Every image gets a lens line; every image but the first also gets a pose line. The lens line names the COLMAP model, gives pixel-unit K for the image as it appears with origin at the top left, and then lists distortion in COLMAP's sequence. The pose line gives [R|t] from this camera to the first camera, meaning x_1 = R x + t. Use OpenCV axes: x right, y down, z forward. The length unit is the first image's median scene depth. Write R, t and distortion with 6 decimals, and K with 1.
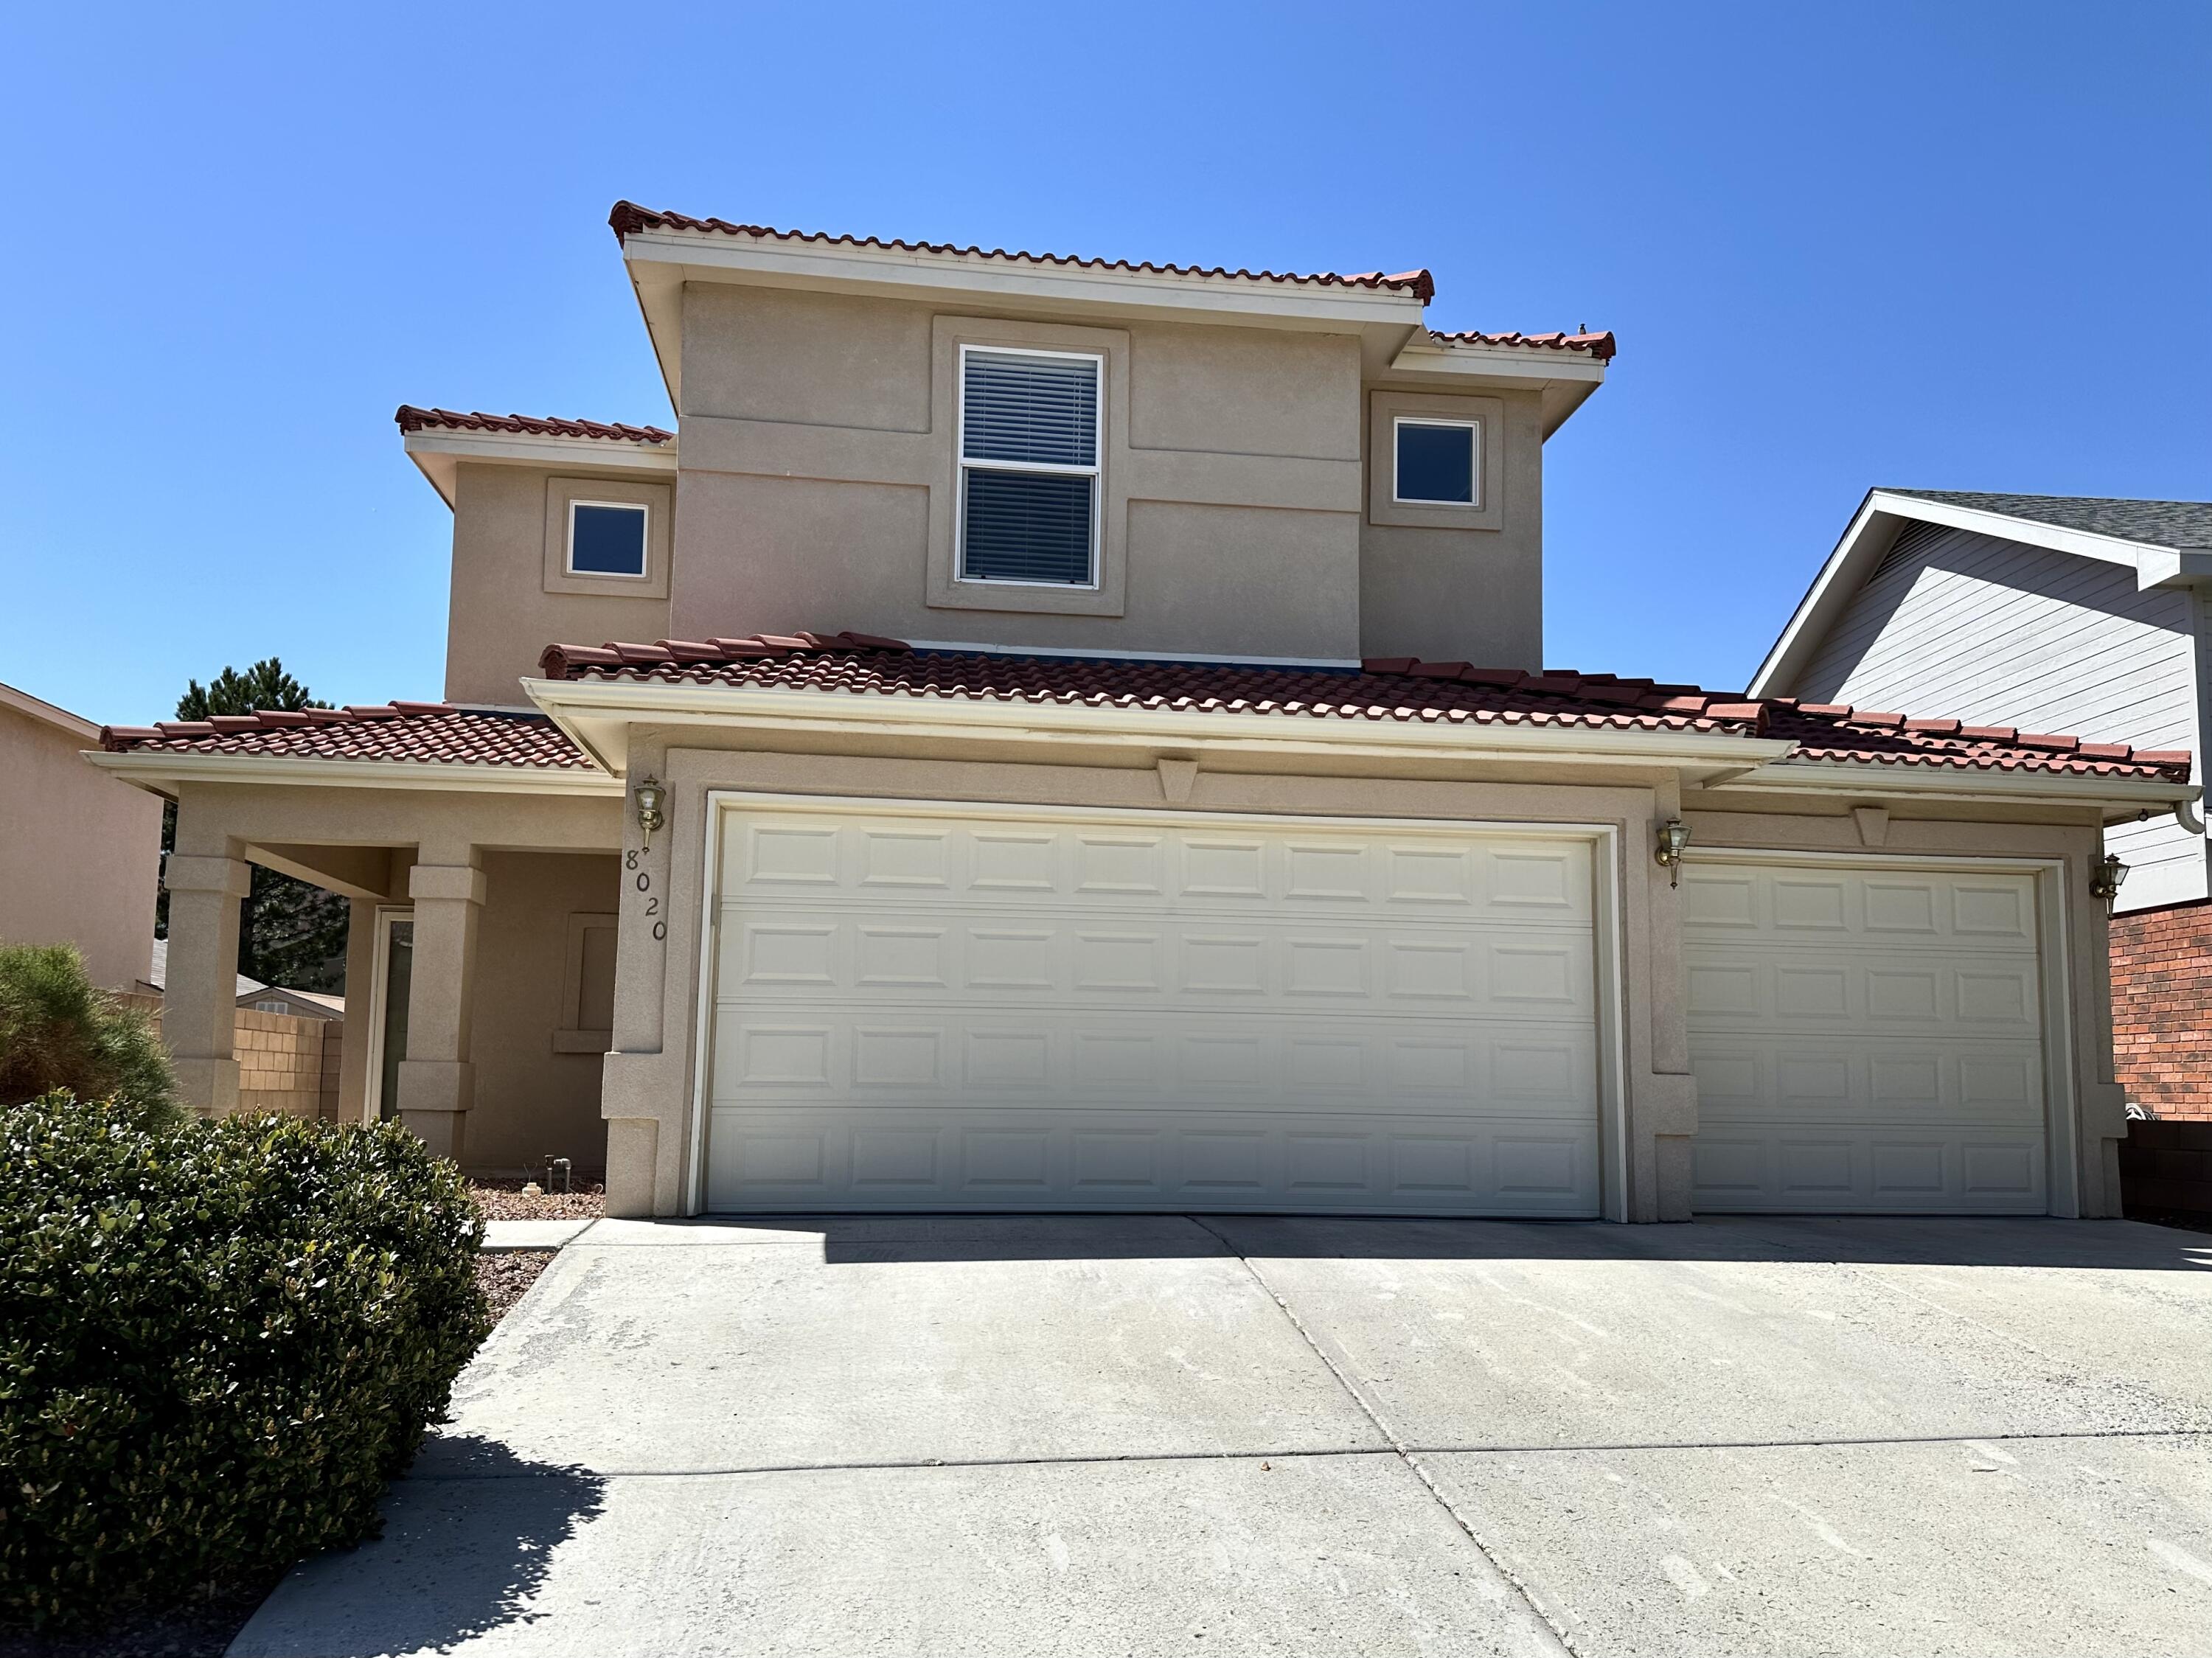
lens RADIAL K [[1541.6, 0, 1087.1], [0, 1541.6, 826.1], [0, 0, 1]] dist [0.084863, -0.098108]
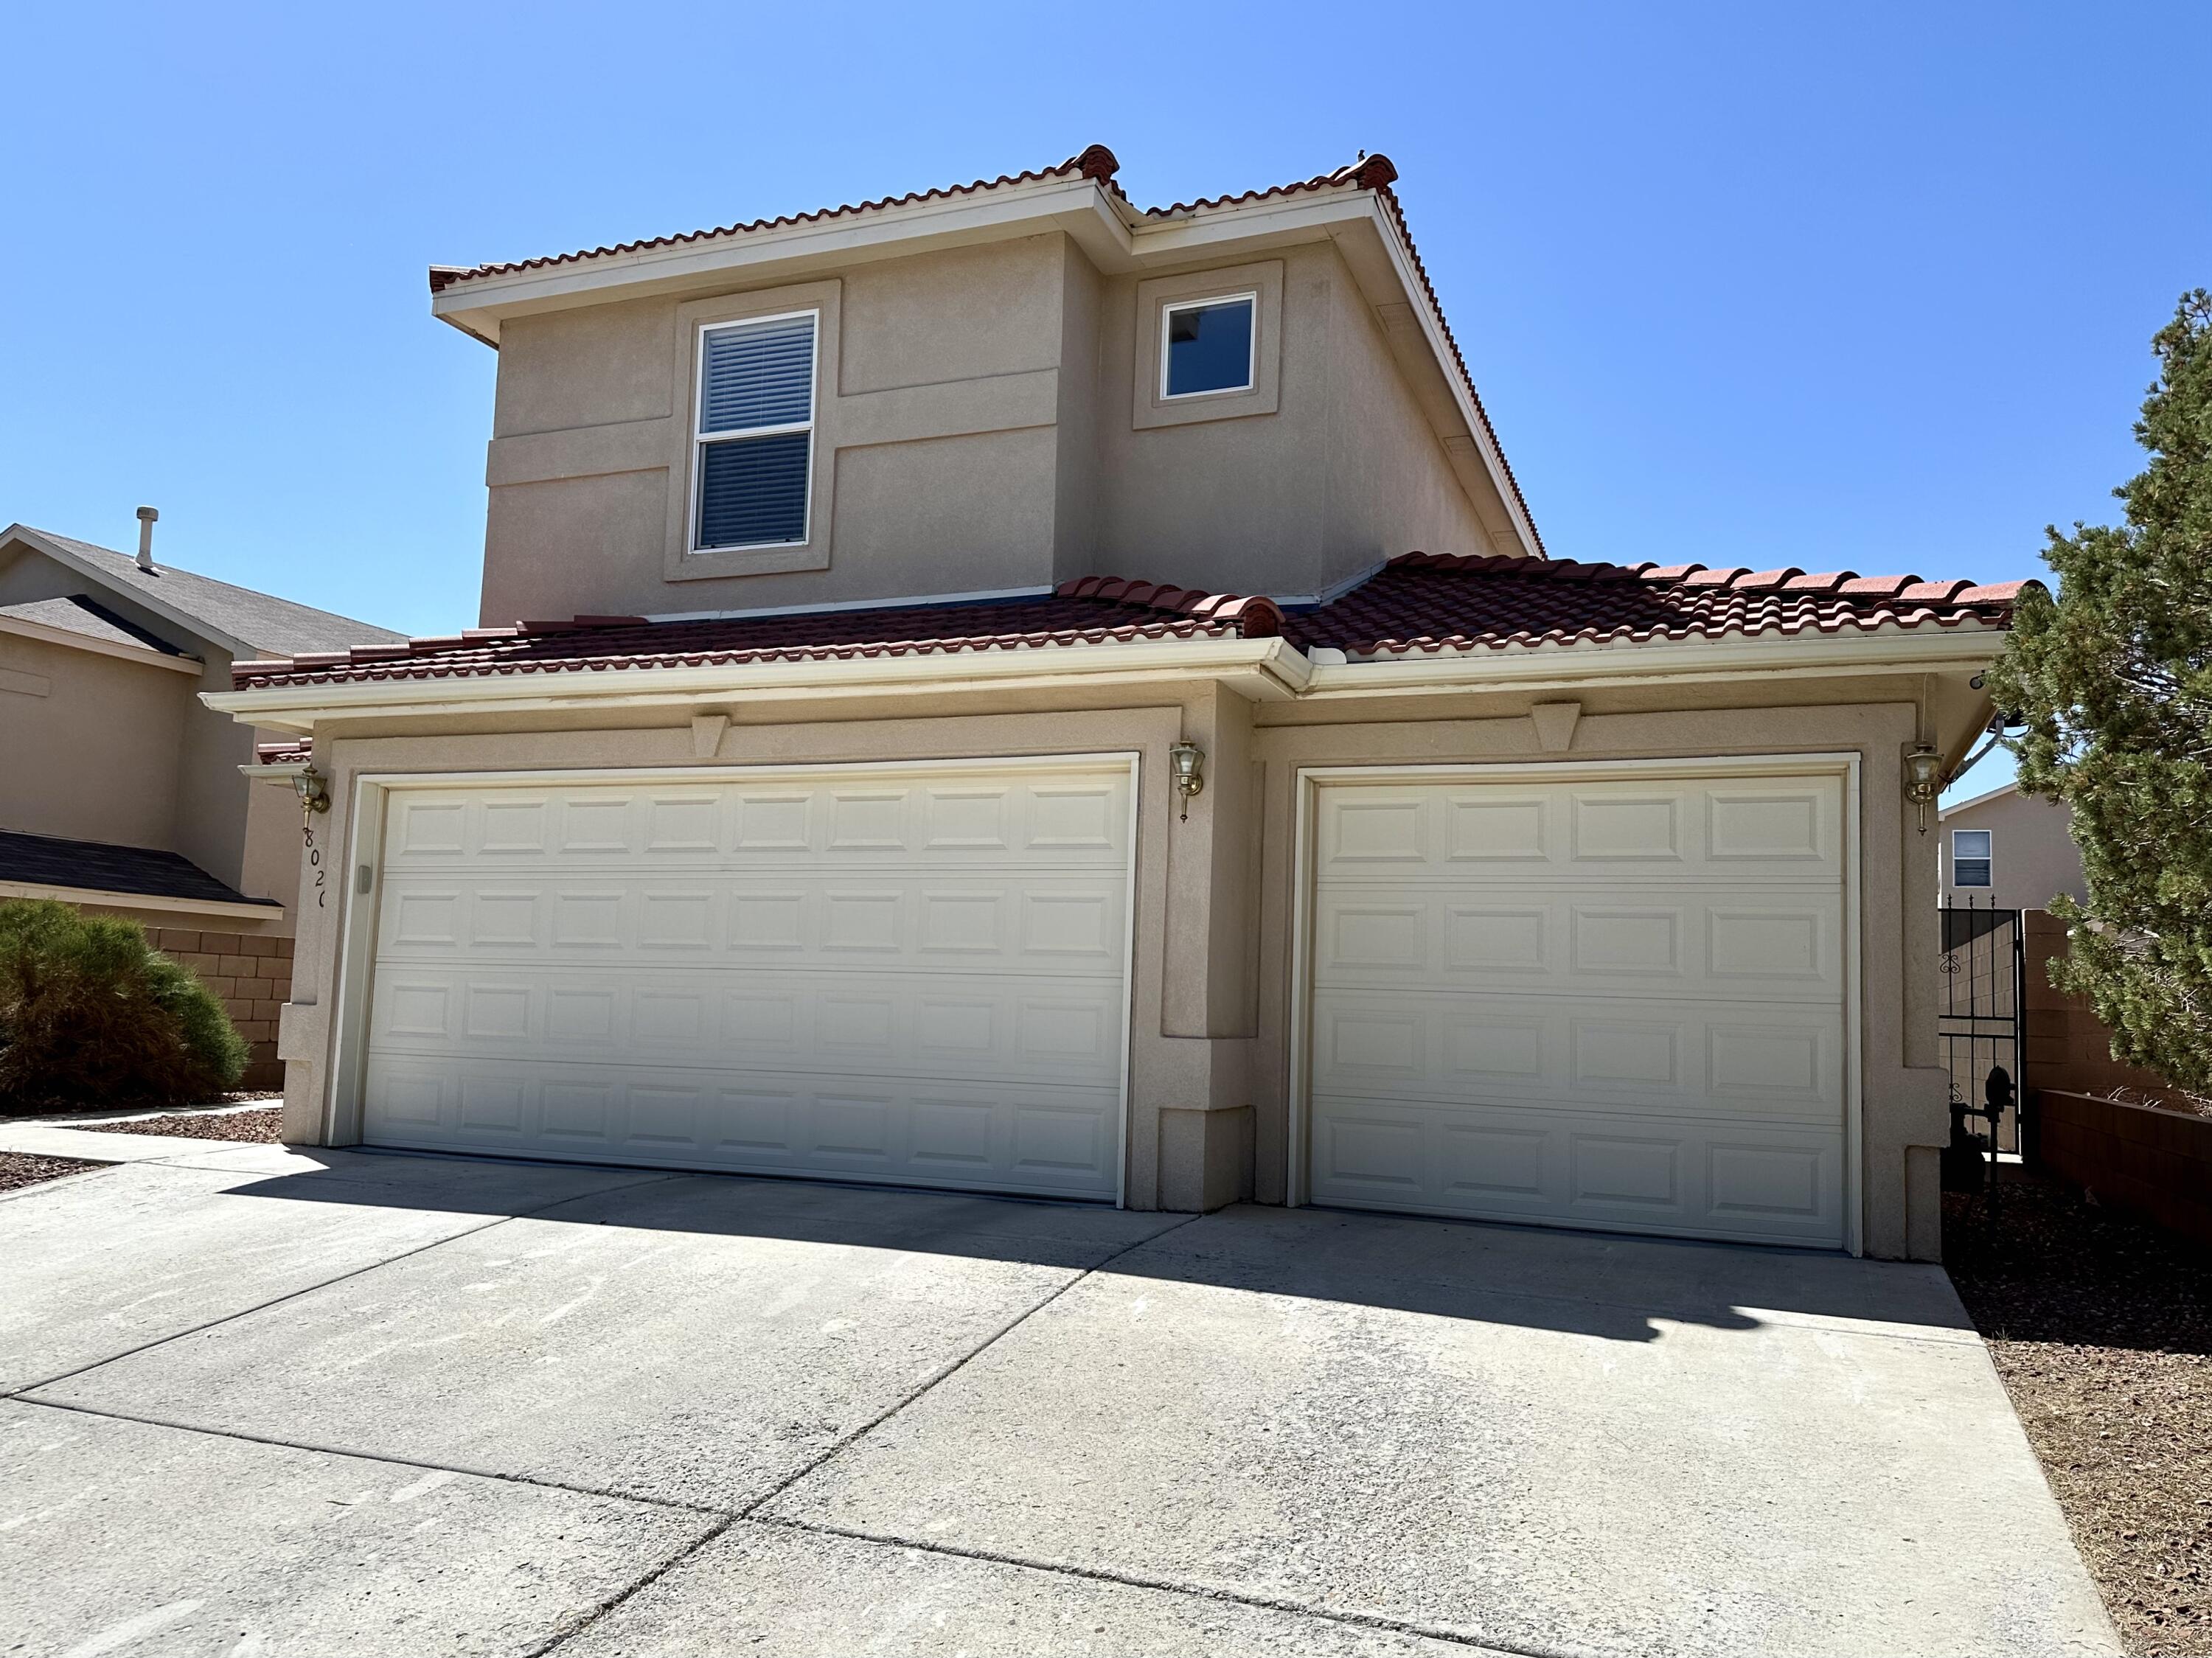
lens RADIAL K [[1541.6, 0, 1119.3], [0, 1541.6, 782.5], [0, 0, 1]] dist [0.084863, -0.098108]
pose [[0.880133, -0.056212, -0.471388, 0.649518], [0.058972, 0.998220, -0.008928, 0.021217], [0.471051, -0.019941, 0.881881, 0.209001]]
